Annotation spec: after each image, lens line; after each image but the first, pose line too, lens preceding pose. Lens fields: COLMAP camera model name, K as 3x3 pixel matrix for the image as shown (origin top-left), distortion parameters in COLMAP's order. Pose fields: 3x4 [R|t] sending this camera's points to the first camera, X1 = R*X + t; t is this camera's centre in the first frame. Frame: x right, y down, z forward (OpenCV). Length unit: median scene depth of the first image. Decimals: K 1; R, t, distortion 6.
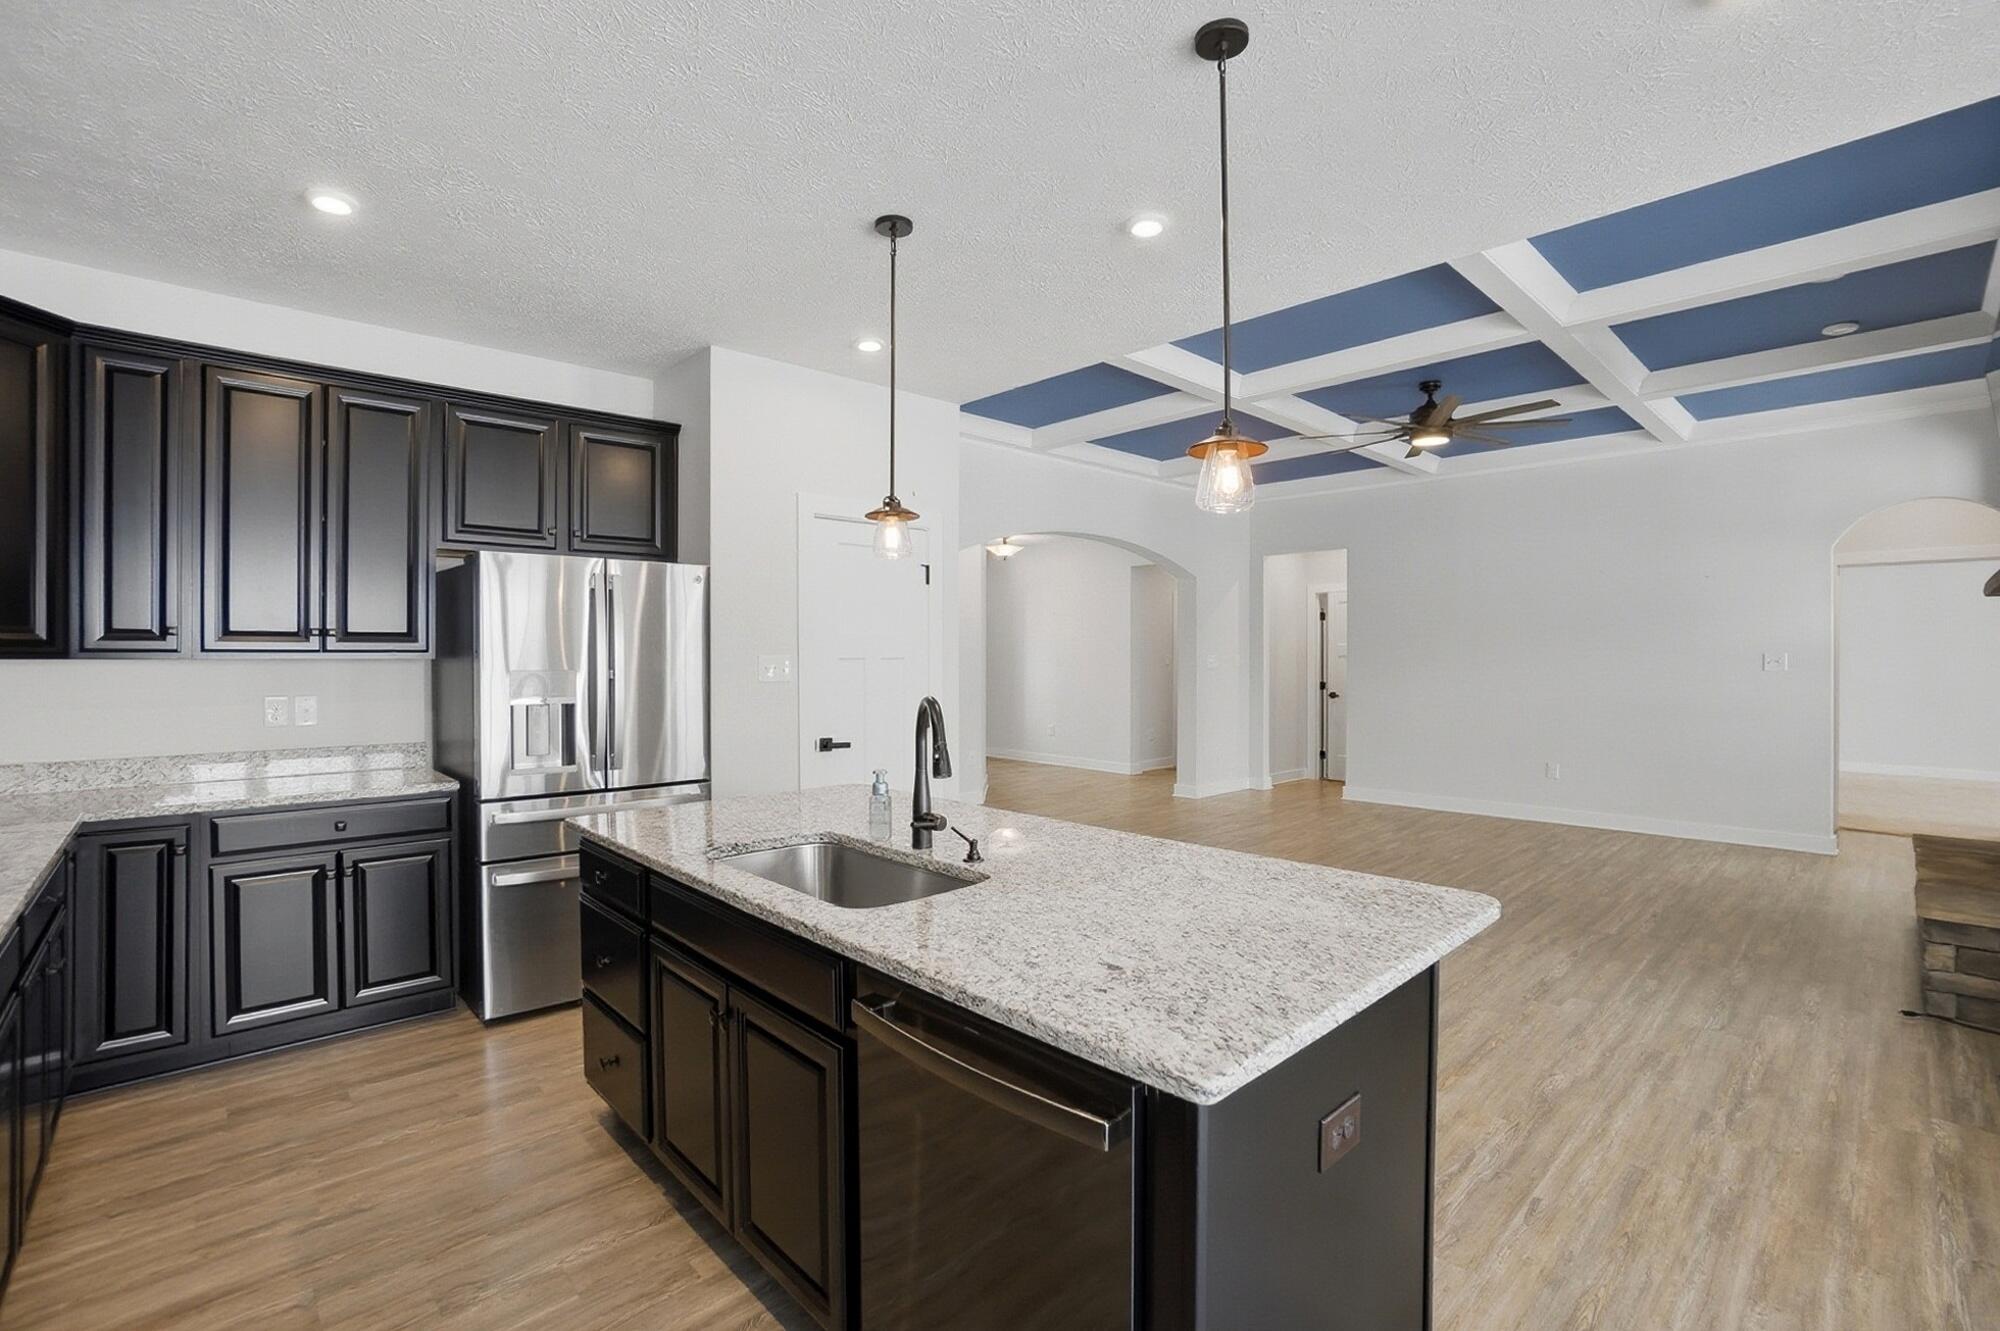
lens RADIAL K [[880.1, 0, 1000.0], [0, 880.1, 665.5], [0, 0, 1]] dist [-0.070122, 0.022254]
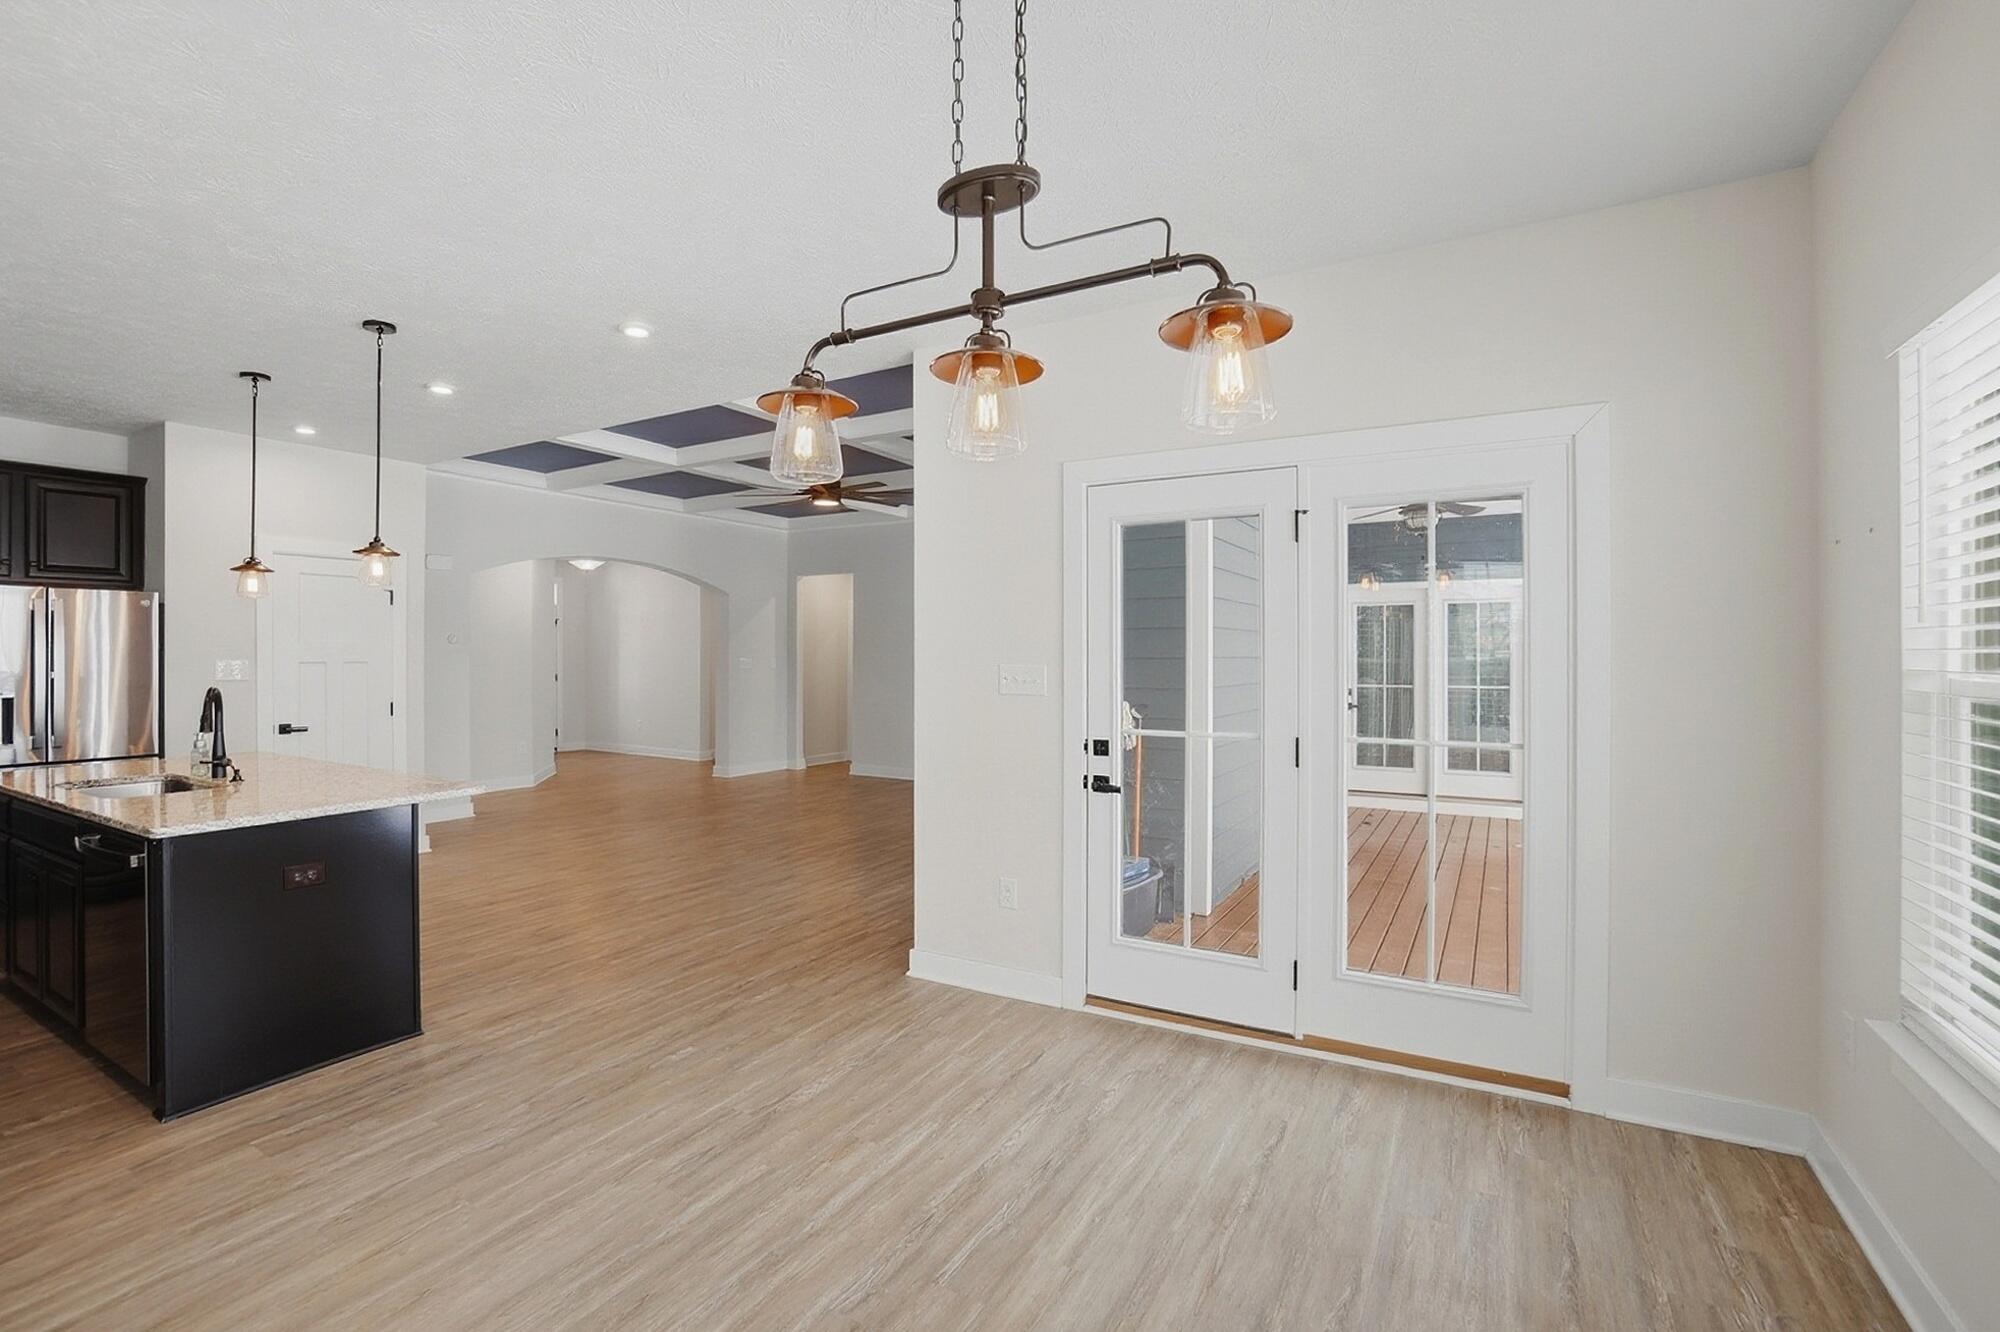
lens RADIAL K [[880.1, 0, 1000.0], [0, 880.1, 666.0], [0, 0, 1]] dist [-0.070122, 0.022254]
pose [[0.959083, -0.001146, 0.283124, 0.512538], [0.001409, 0.999999, -0.000727, -0.001141], [-0.283123, 0.001096, 0.959083, -0.555617]]
